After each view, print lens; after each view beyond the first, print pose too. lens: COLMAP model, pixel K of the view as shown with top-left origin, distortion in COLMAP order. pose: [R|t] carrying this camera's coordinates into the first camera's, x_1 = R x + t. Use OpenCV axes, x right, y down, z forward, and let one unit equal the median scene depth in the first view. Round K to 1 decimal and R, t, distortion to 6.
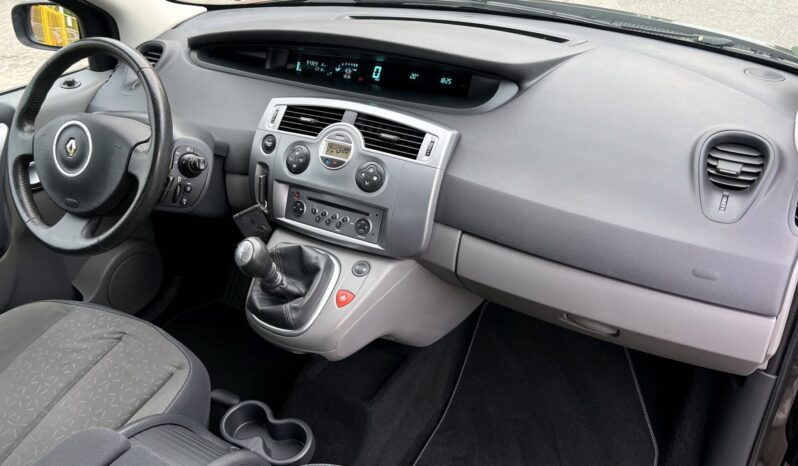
lens RADIAL K [[631.0, 0, 396.2], [0, 631.0, 230.2], [0, 0, 1]] dist [0.074059, -0.132811]
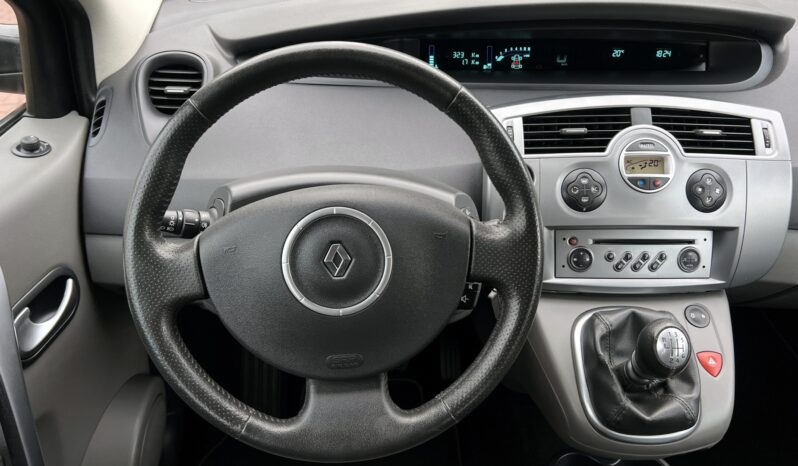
lens RADIAL K [[631.0, 0, 396.2], [0, 631.0, 230.2], [0, 0, 1]] dist [0.074059, -0.132811]
pose [[0.852214, -0.241519, 0.464112, -0.661877], [0.231552, 0.969579, 0.079378, -0.172267], [-0.469164, 0.039819, 0.882213, 0.494552]]
